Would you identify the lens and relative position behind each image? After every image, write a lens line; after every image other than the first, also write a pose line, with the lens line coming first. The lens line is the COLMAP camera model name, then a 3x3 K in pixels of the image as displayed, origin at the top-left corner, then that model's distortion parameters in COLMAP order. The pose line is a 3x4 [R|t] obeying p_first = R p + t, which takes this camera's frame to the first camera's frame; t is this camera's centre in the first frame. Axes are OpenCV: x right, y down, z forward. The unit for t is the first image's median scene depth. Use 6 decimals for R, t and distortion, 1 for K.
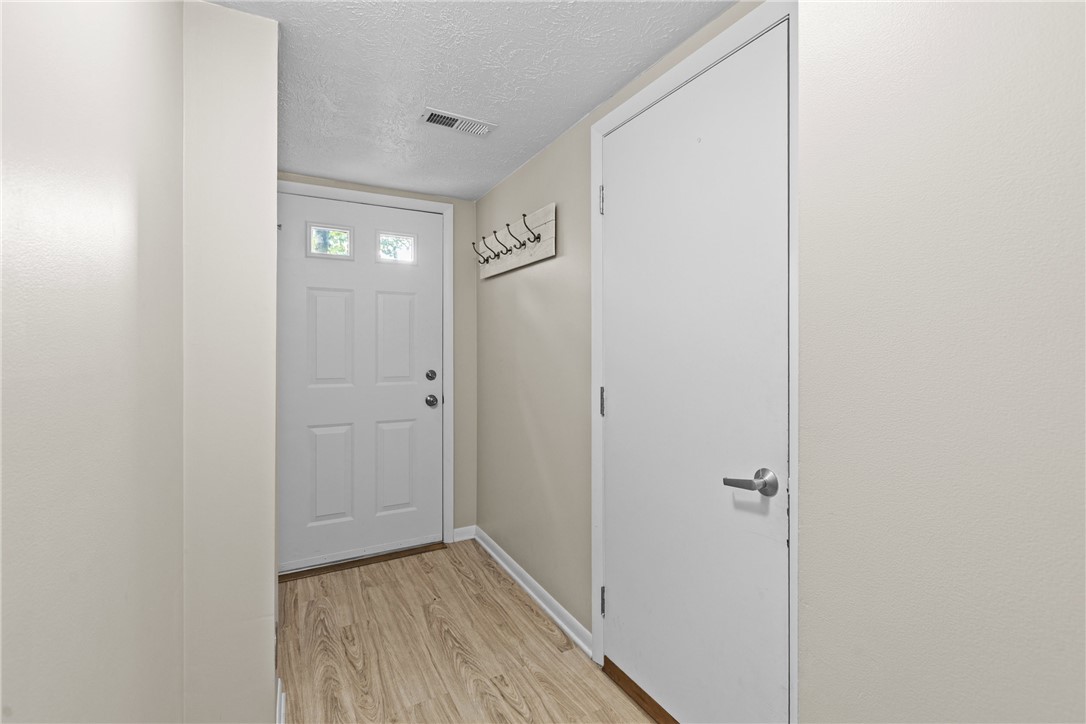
lens RADIAL K [[485.9, 0, 543.8], [0, 485.9, 355.6], [0, 0, 1]] dist [0.001565, -0.002041]
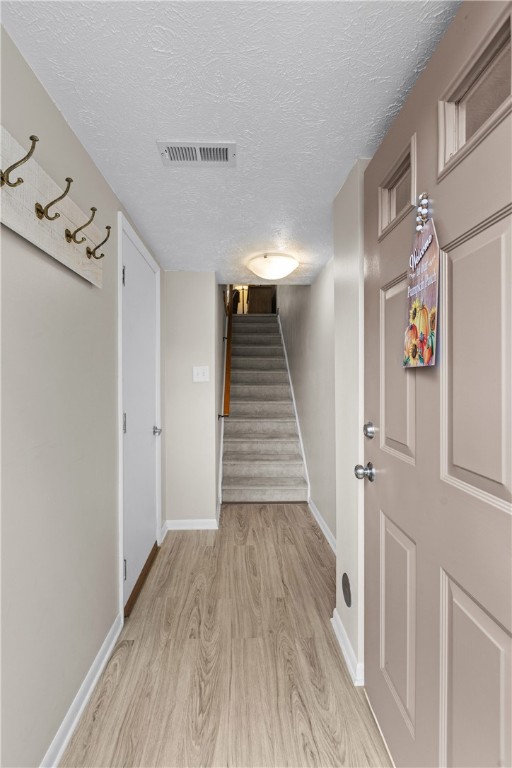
lens RADIAL K [[343.6, 0, 254.1], [0, 343.6, 383.1], [0, 0, 1]] dist [0.001565, -0.002041]
pose [[-0.903859, -0.001305, 0.427829, -0.615718], [0.009647, 0.999679, 0.023430, -0.040978], [-0.427723, 0.025305, -0.903556, 1.689530]]
